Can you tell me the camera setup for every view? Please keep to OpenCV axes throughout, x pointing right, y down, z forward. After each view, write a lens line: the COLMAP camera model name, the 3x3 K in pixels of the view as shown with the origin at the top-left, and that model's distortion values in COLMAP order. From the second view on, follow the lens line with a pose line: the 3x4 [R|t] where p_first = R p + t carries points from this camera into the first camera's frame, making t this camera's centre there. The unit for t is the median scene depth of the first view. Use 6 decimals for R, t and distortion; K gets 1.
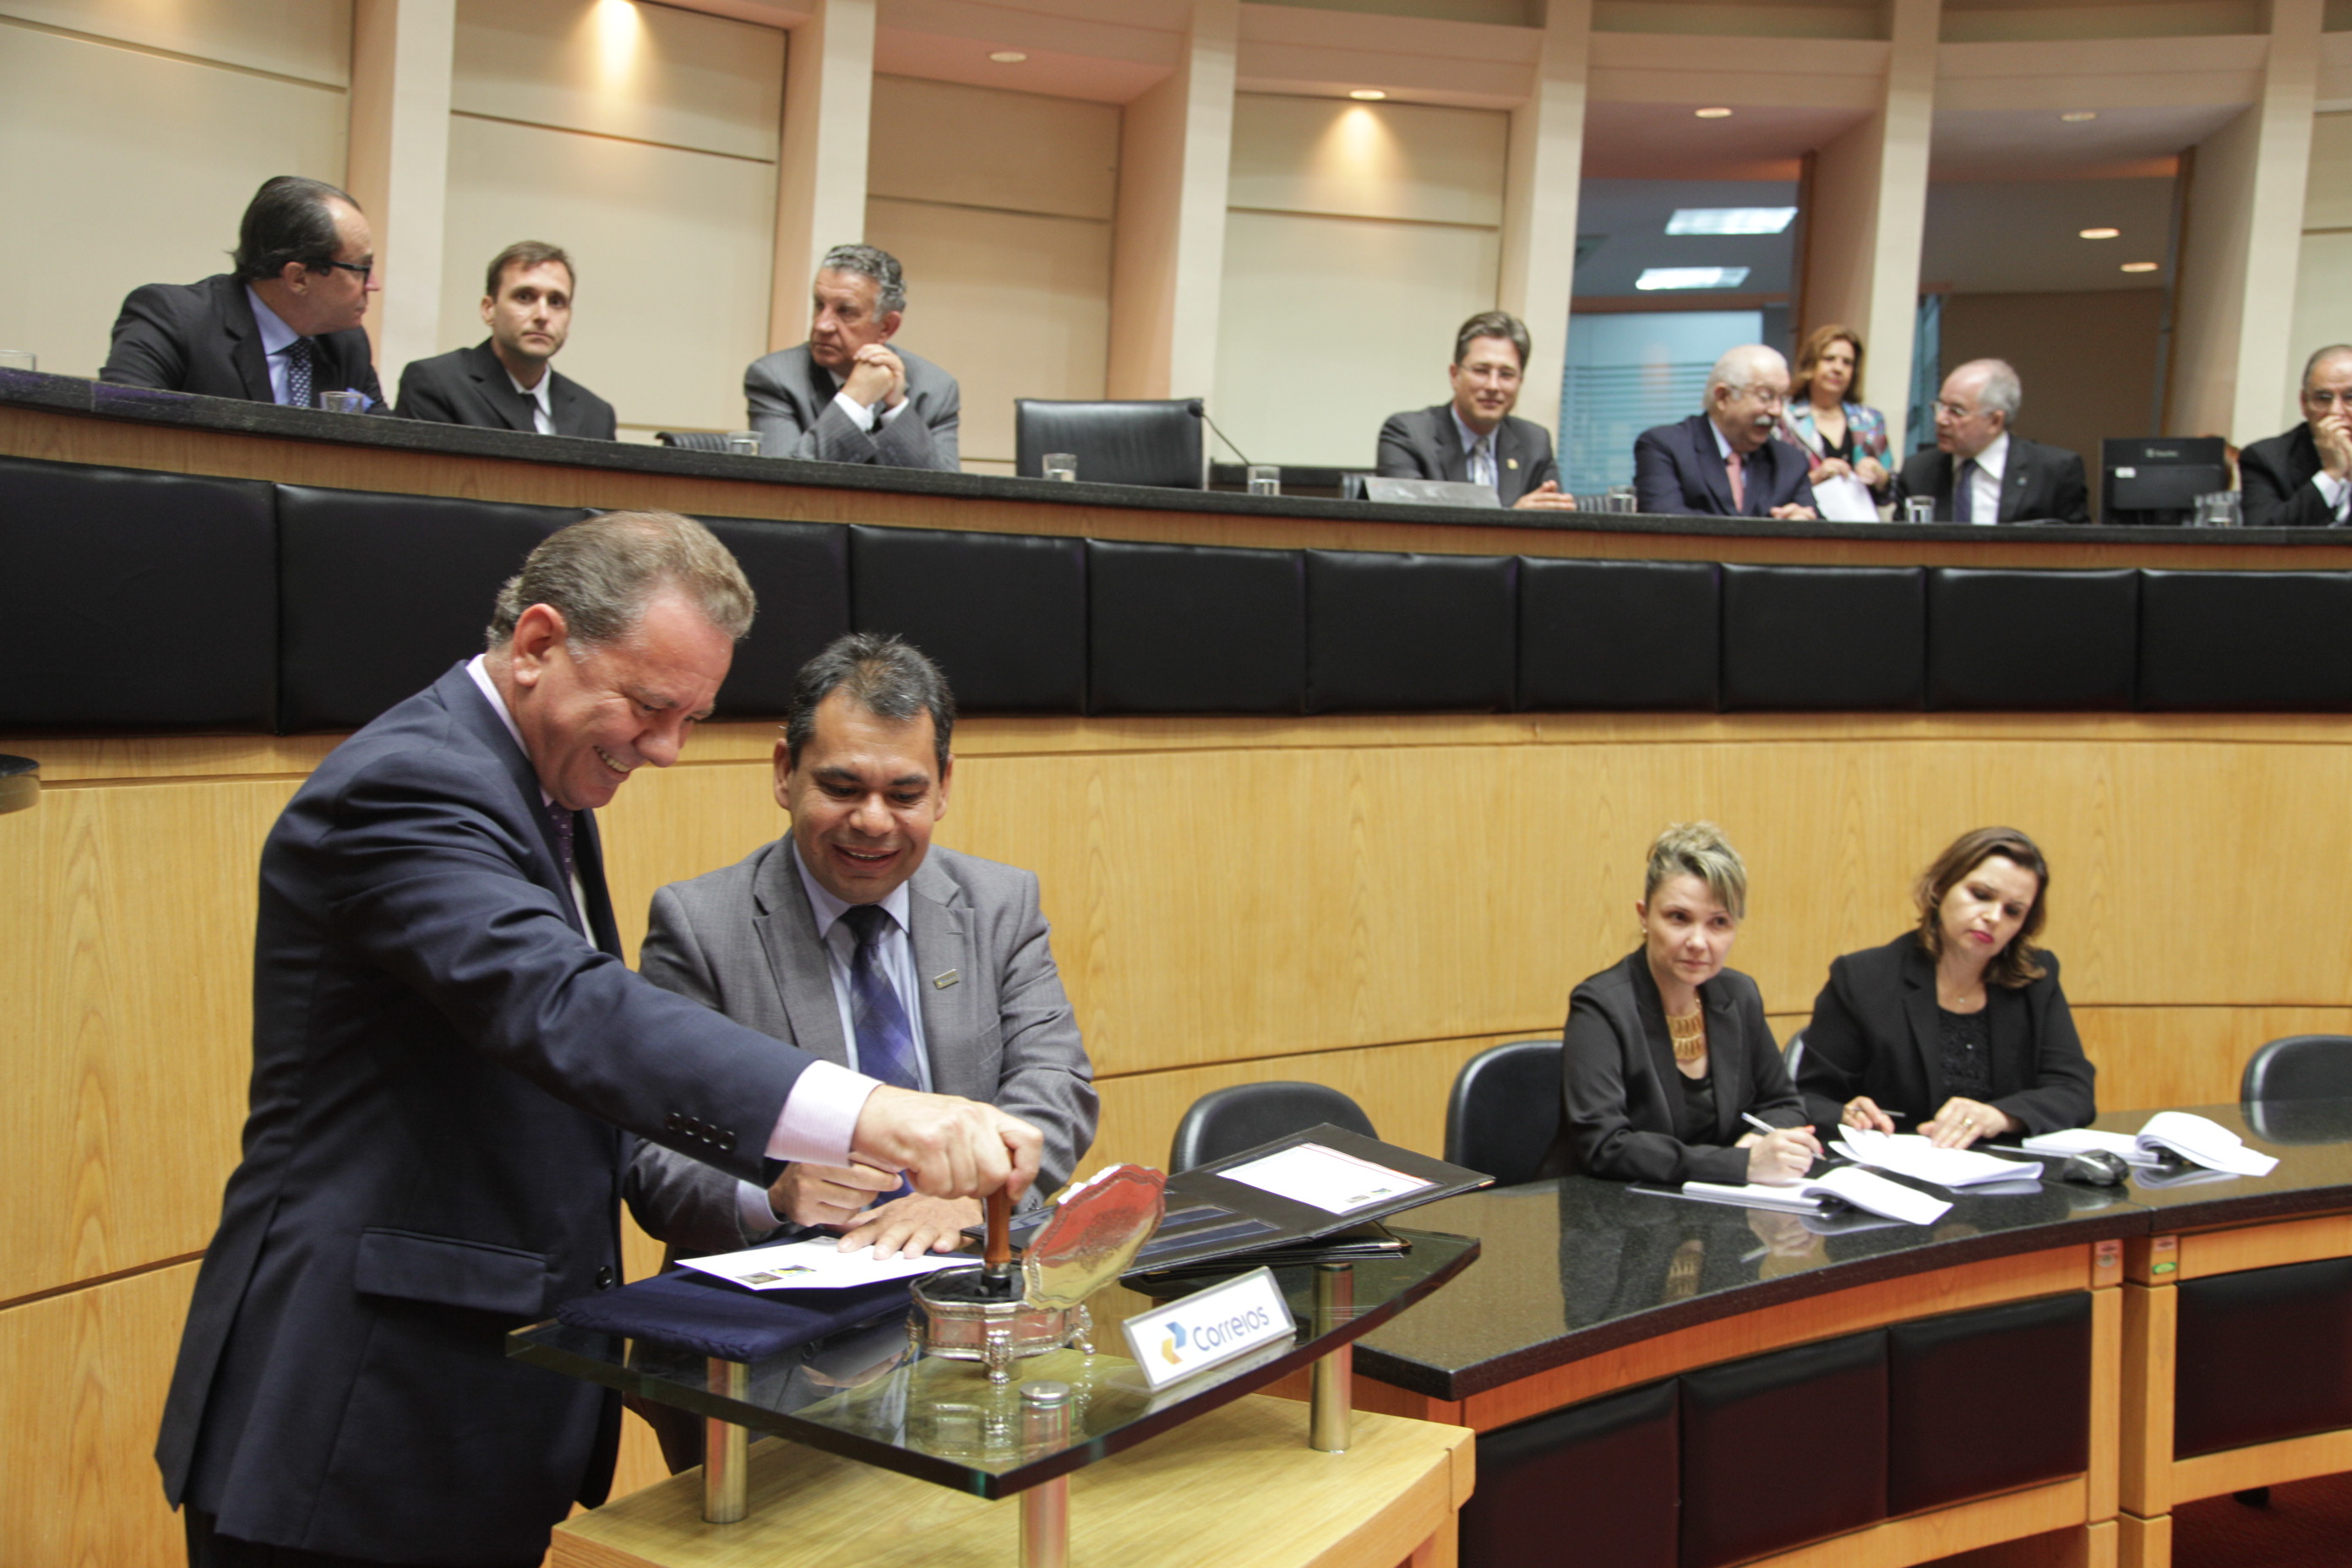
lens RADIAL K [[2245.7, 0, 1154.5], [0, 2245.7, 785.5], [0, 0, 1]] dist [0.021349, 0.000000]
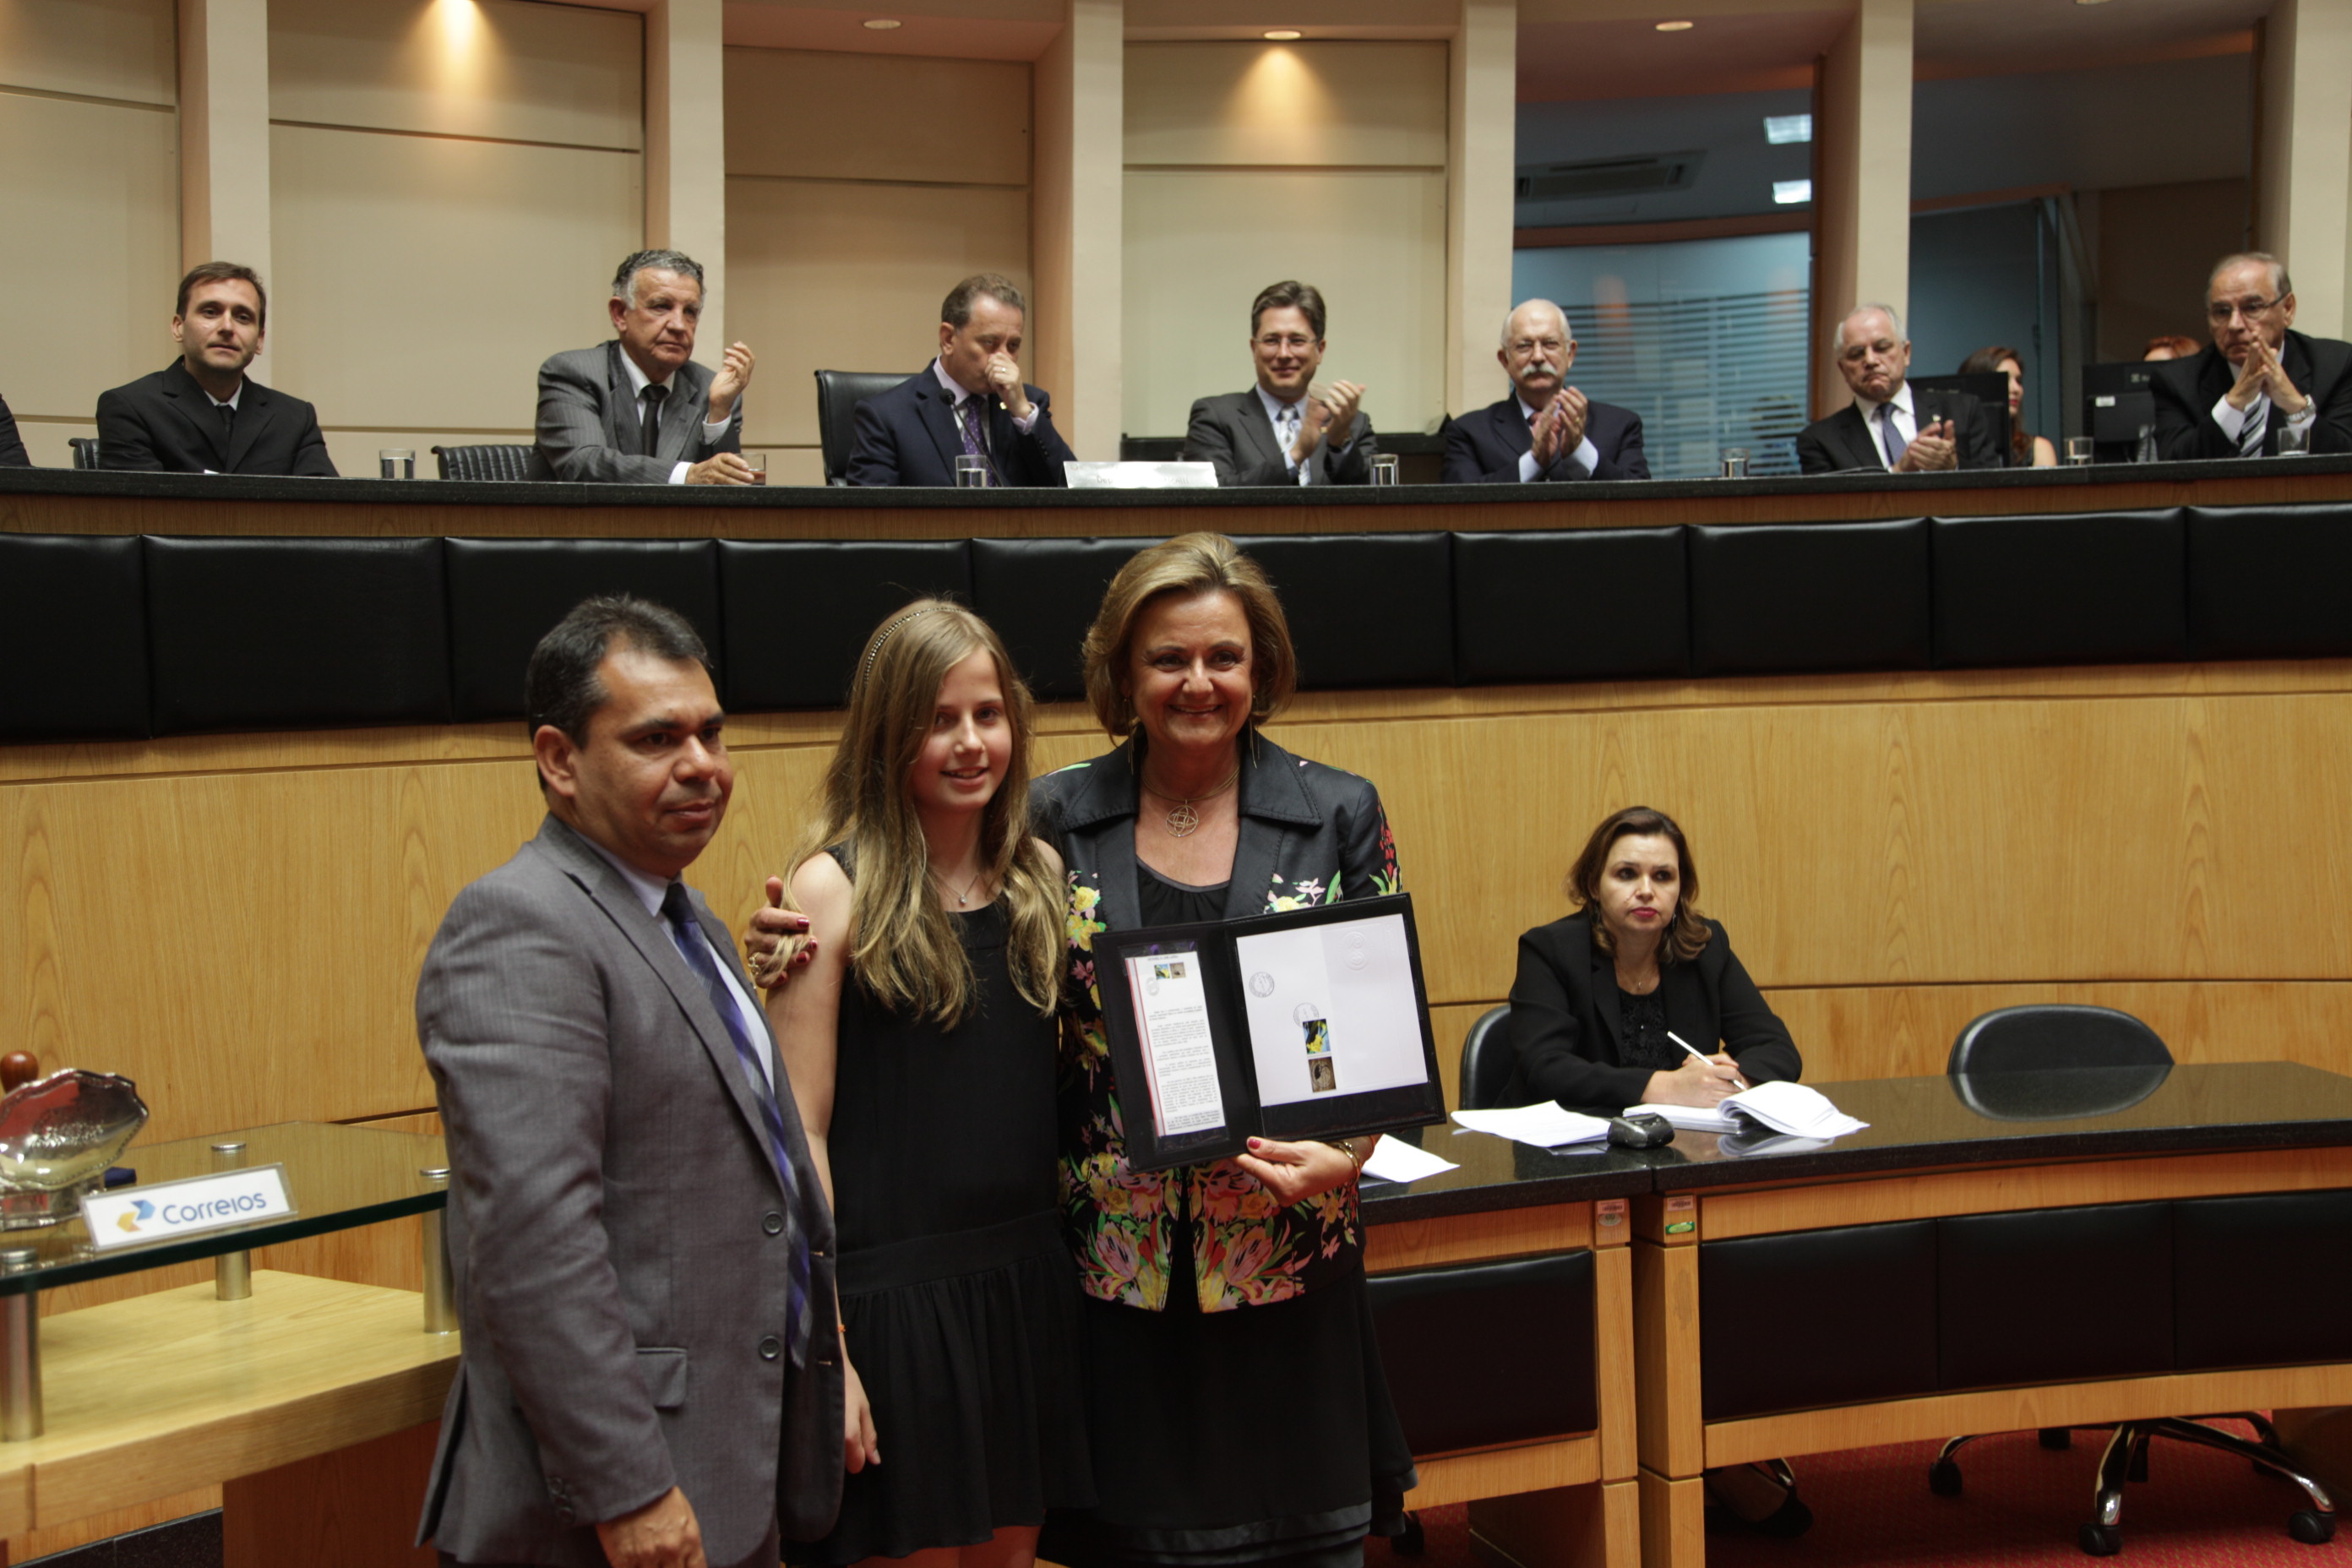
lens RADIAL K [[2603.3, 0, 1140.4], [0, 2603.3, 774.6], [0, 0, 1]] dist [0.065075, 0.000000]
pose [[0.991708, -0.031223, -0.124665, 0.242714], [0.030265, 0.999496, -0.009568, 0.011468], [0.124901, 0.005716, 0.992153, -0.121102]]
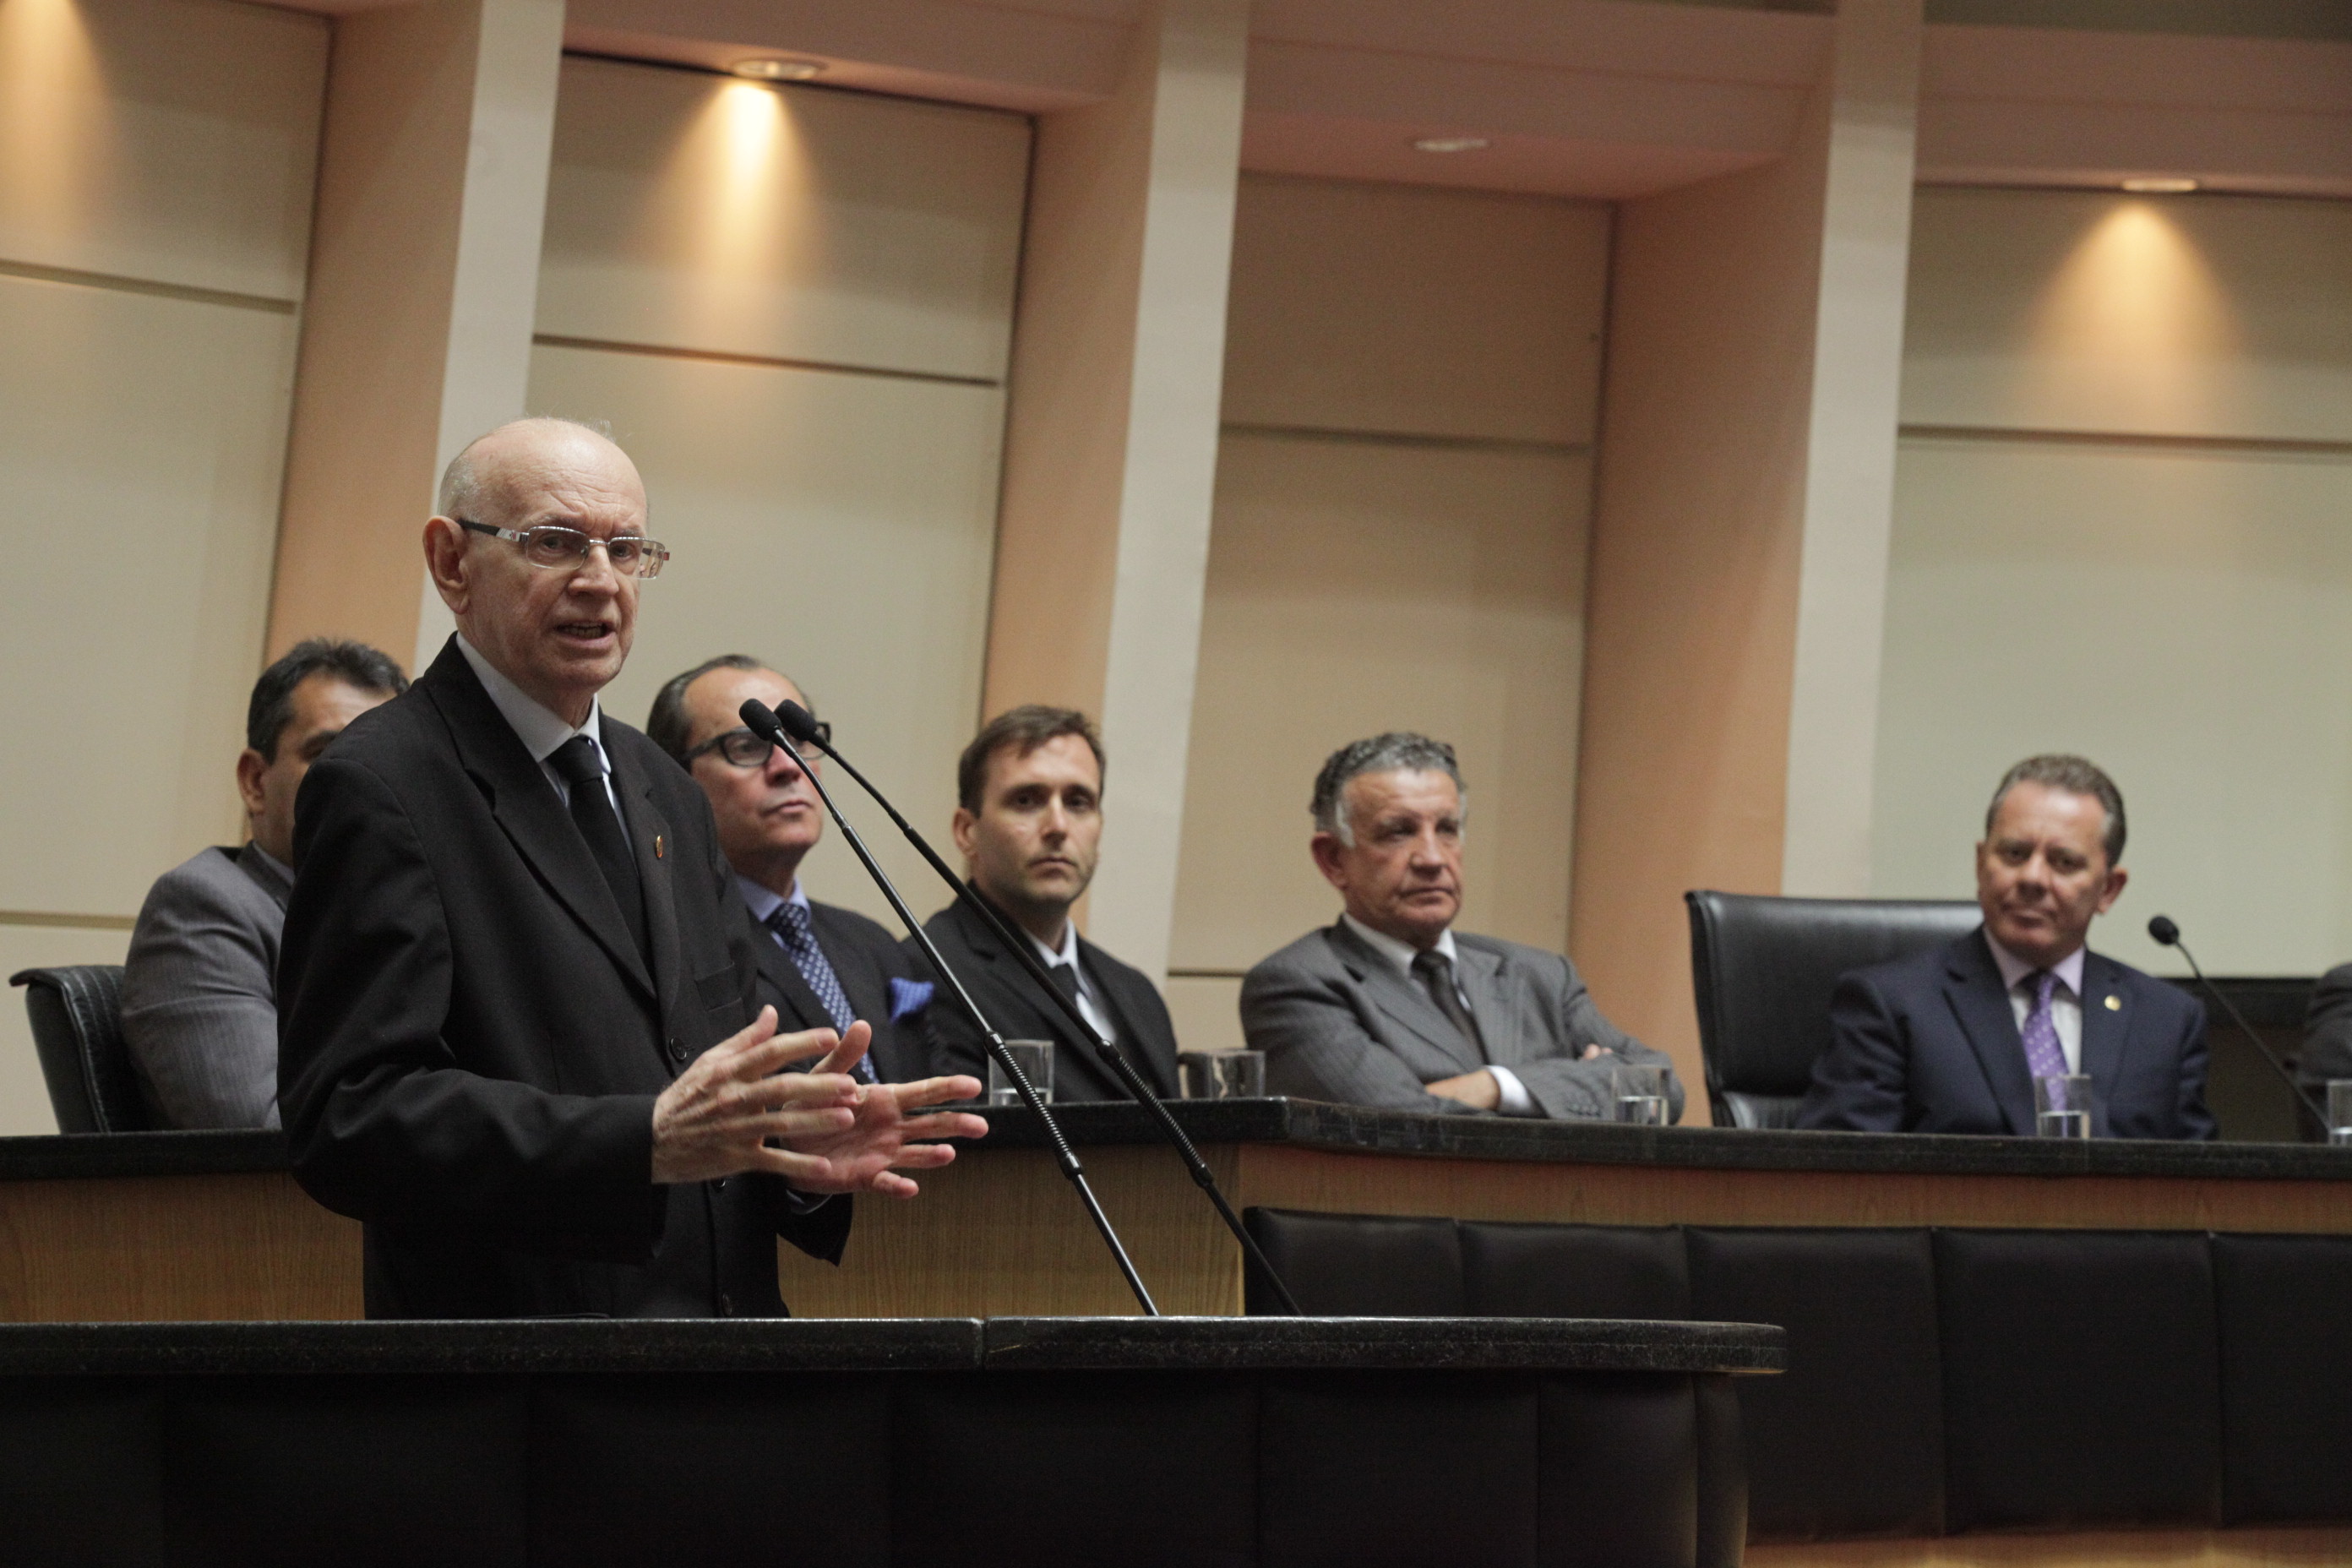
lens RADIAL K [[8544.4, 0, 1174.6], [0, 8544.4, 781.7], [0, 0, 1]] dist [0.279562, 0.000000]
pose [[0.992808, -0.014131, 0.118882, -0.476630], [0.028939, 0.991888, -0.123780, 0.040139], [-0.116169, 0.126330, 0.985163, -1.045357]]
